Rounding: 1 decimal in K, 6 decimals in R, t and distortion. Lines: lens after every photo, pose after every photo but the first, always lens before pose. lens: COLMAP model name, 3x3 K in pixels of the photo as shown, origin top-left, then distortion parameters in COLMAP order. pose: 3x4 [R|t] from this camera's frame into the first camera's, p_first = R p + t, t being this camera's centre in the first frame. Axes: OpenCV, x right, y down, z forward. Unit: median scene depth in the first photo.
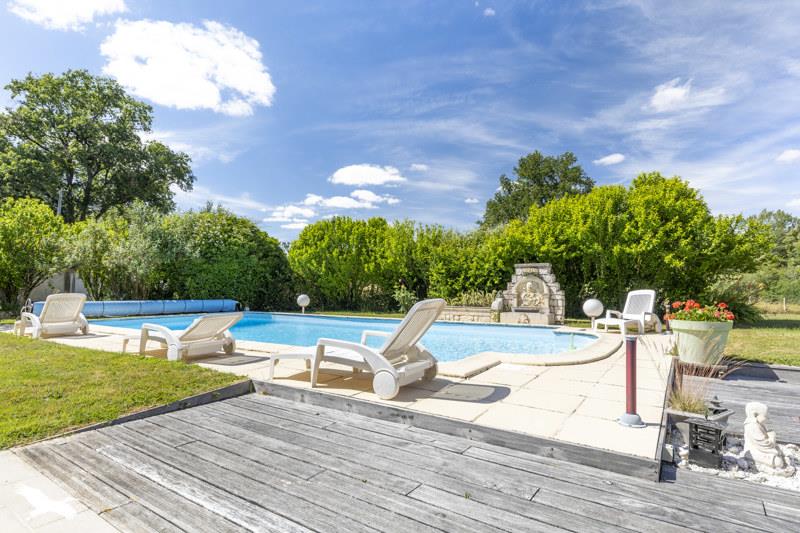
lens RADIAL K [[429.5, 0, 400.5], [0, 429.5, 271.9], [0, 0, 1]] dist [-0.000554, -0.000108]
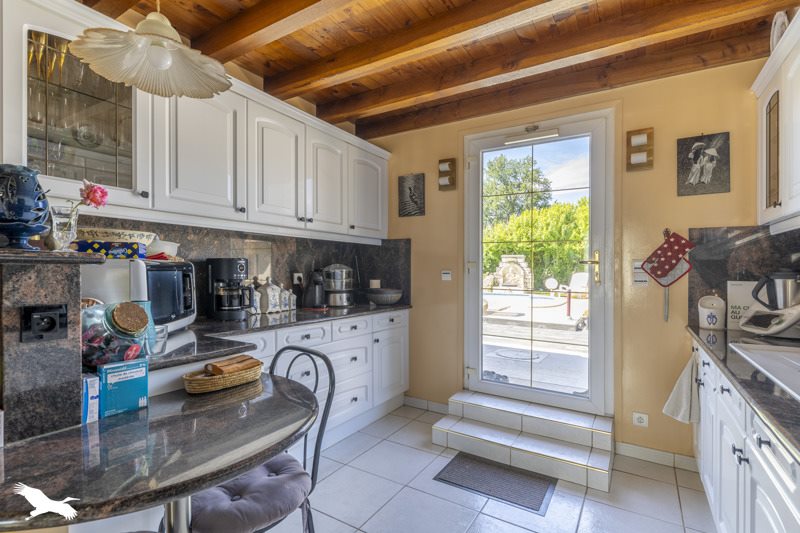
lens RADIAL K [[386.3, 0, 399.3], [0, 386.3, 265.8], [0, 0, 1]] dist [-0.000167, -0.000023]
pose [[0.998470, 0.011047, 0.054181, -0.171803], [-0.012225, 0.999695, 0.021468, -0.005578], [-0.053927, -0.022097, 0.998300, -0.353945]]
